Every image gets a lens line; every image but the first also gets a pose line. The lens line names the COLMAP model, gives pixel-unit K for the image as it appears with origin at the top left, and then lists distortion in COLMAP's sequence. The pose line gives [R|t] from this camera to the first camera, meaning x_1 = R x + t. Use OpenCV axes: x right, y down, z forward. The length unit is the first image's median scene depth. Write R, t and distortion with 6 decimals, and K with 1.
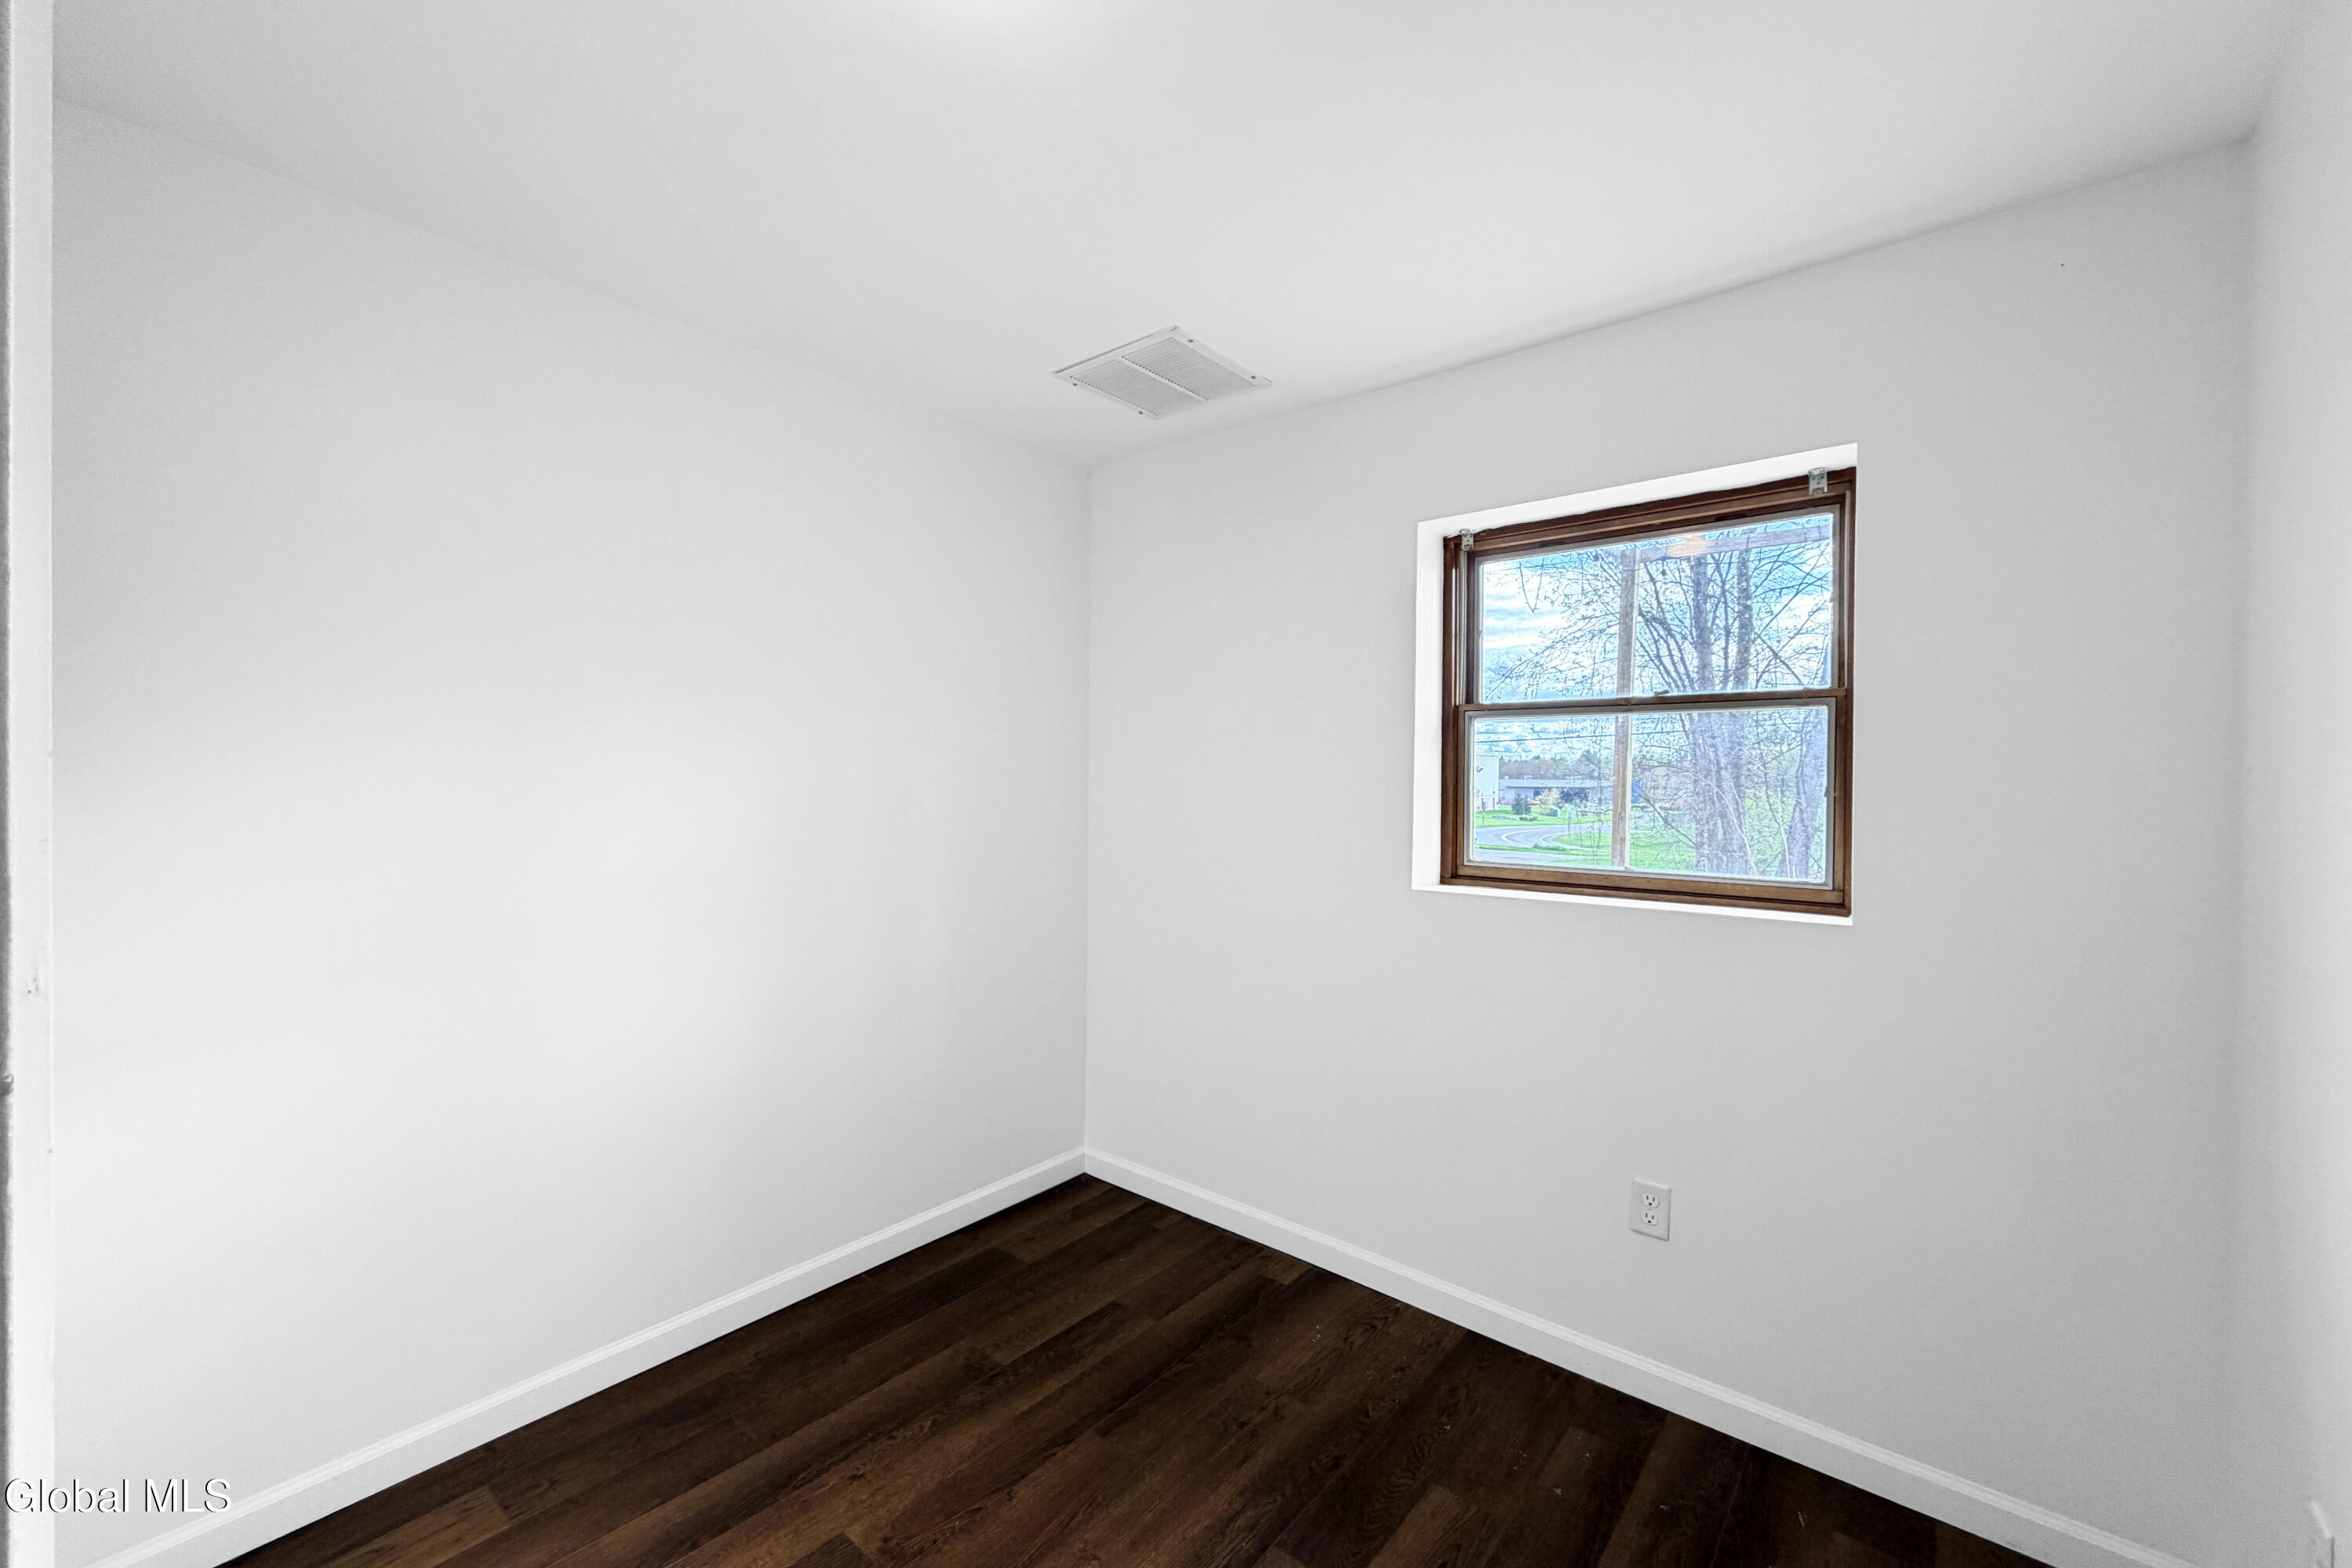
lens RADIAL K [[942.6, 0, 1171.9], [0, 942.6, 784.6], [0, 0, 1]] dist [-0.003090, -0.000168]
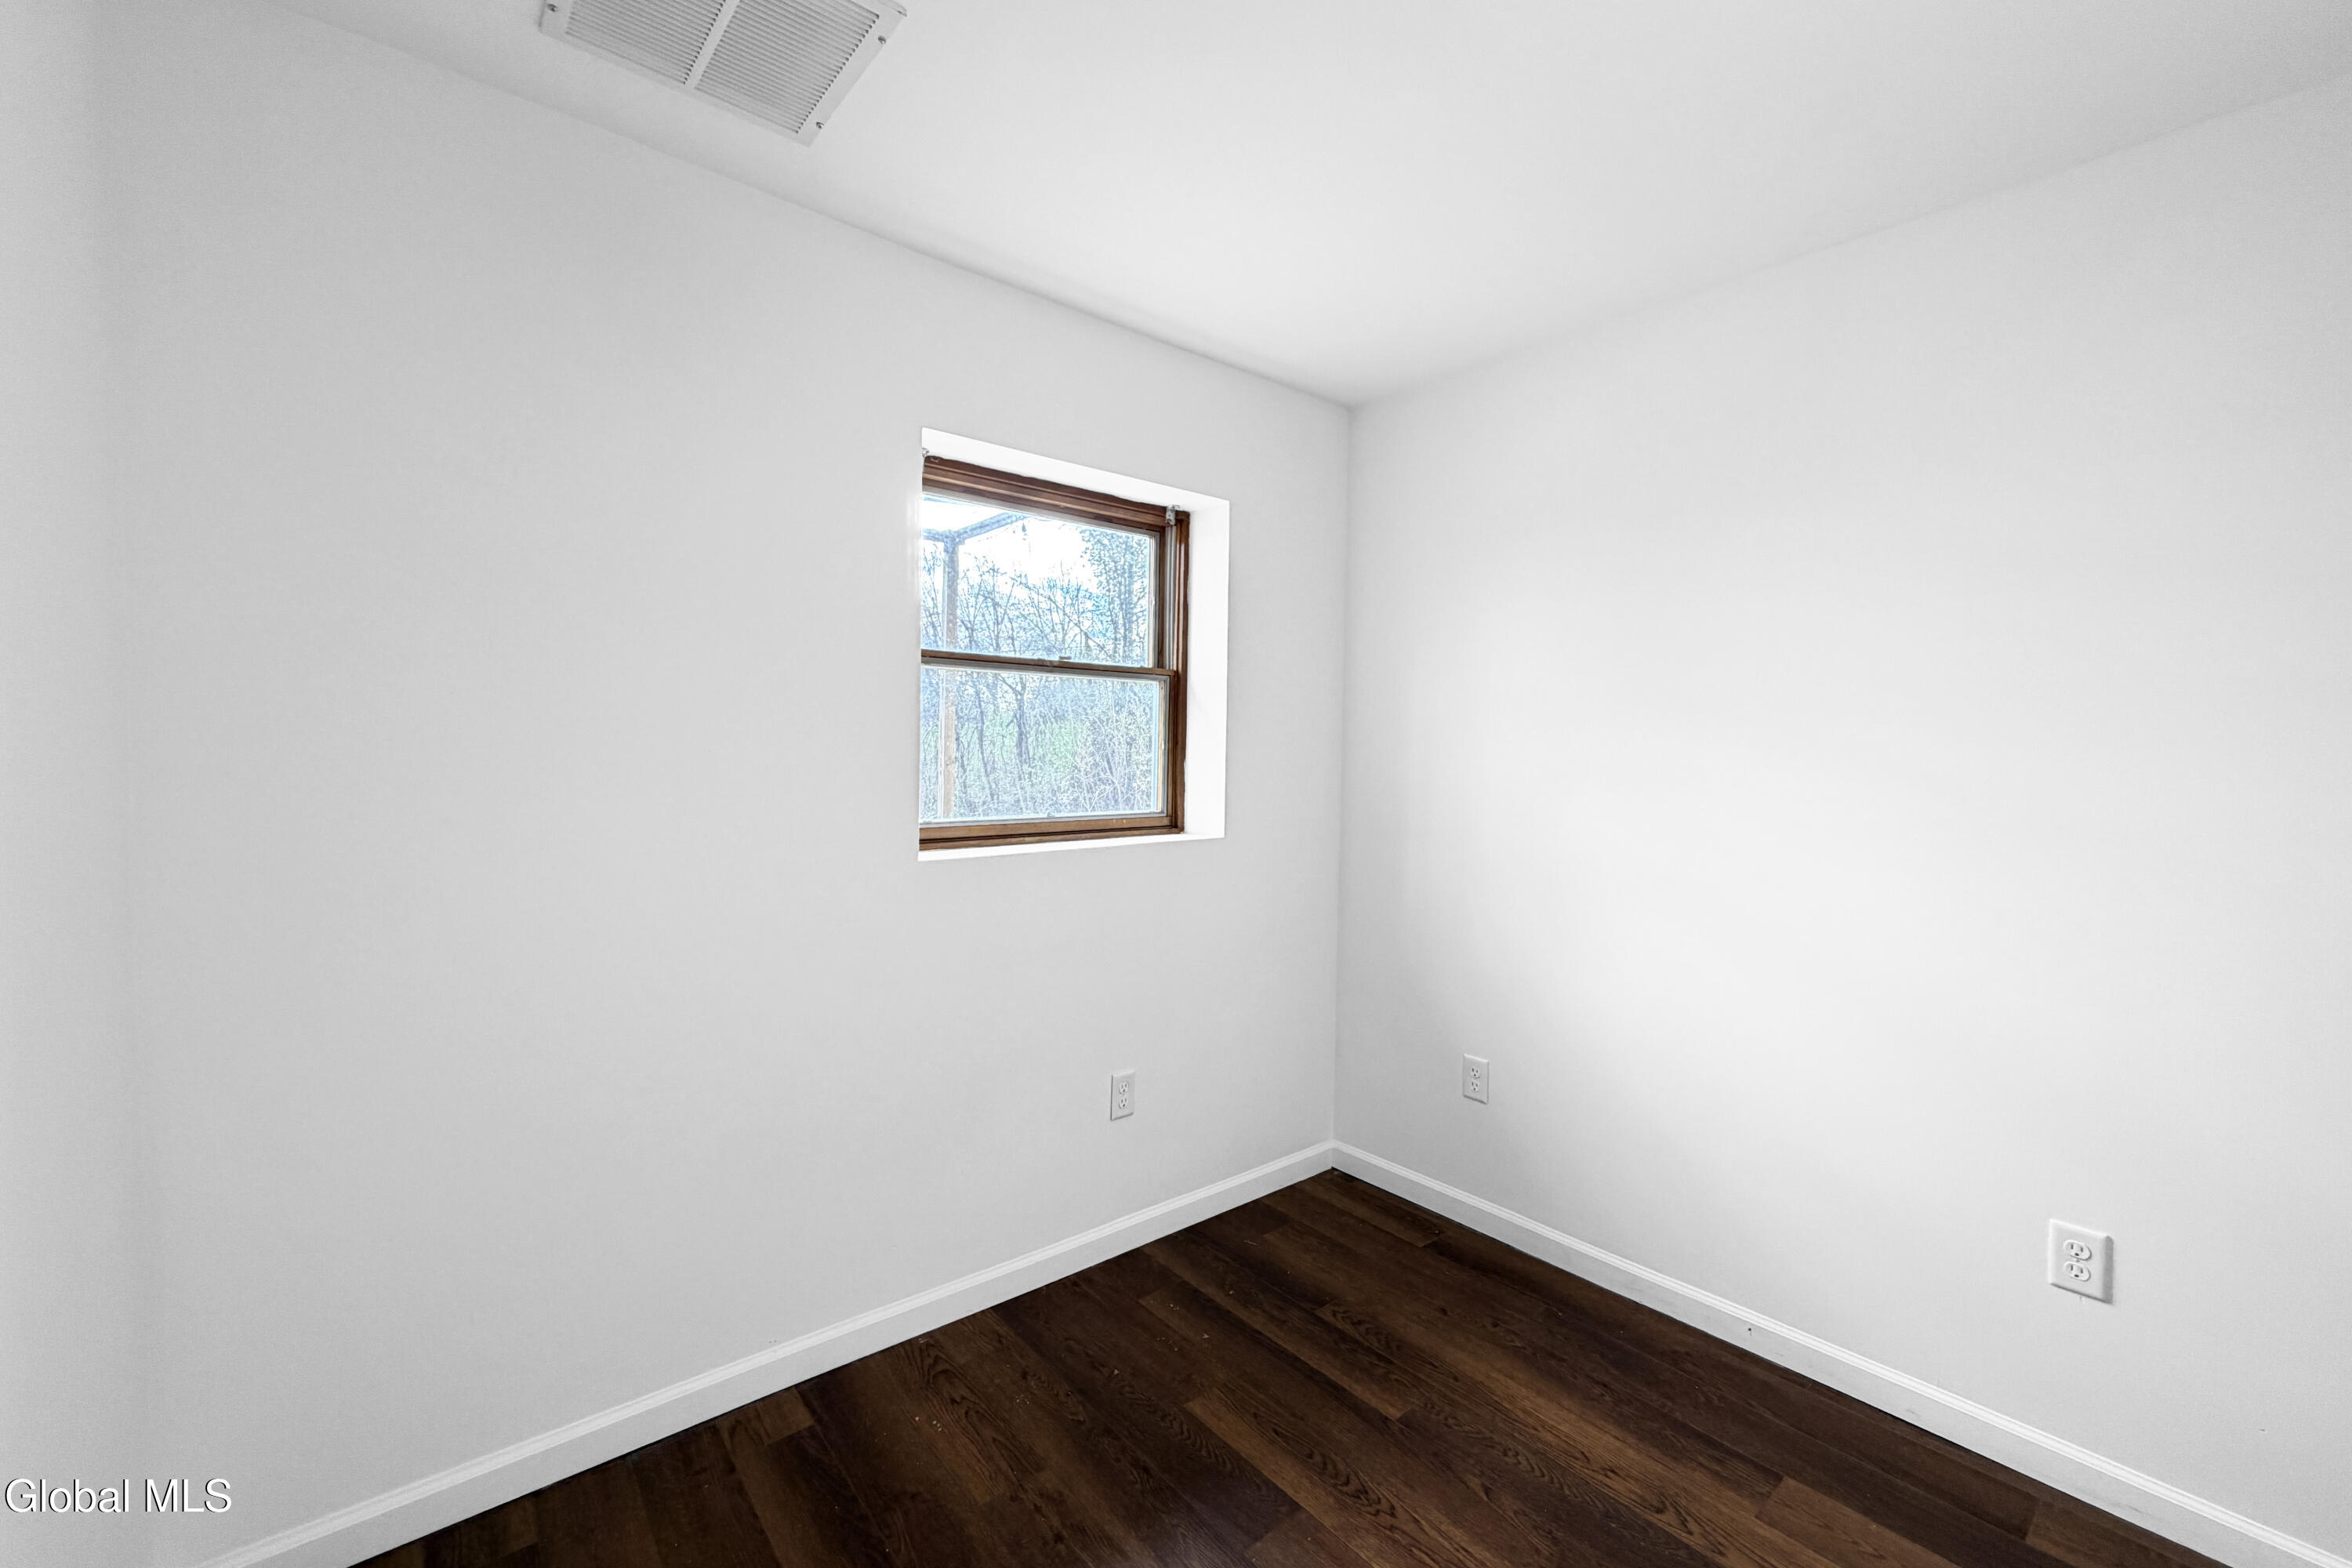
lens RADIAL K [[942.6, 0, 1172.0], [0, 942.6, 777.7], [0, 0, 1]] dist [-0.003090, -0.000168]
pose [[0.167393, -0.040552, 0.985056, -0.652462], [-0.009052, 0.999048, 0.042666, -0.002457], [-0.985849, -0.016059, 0.166867, 0.757821]]
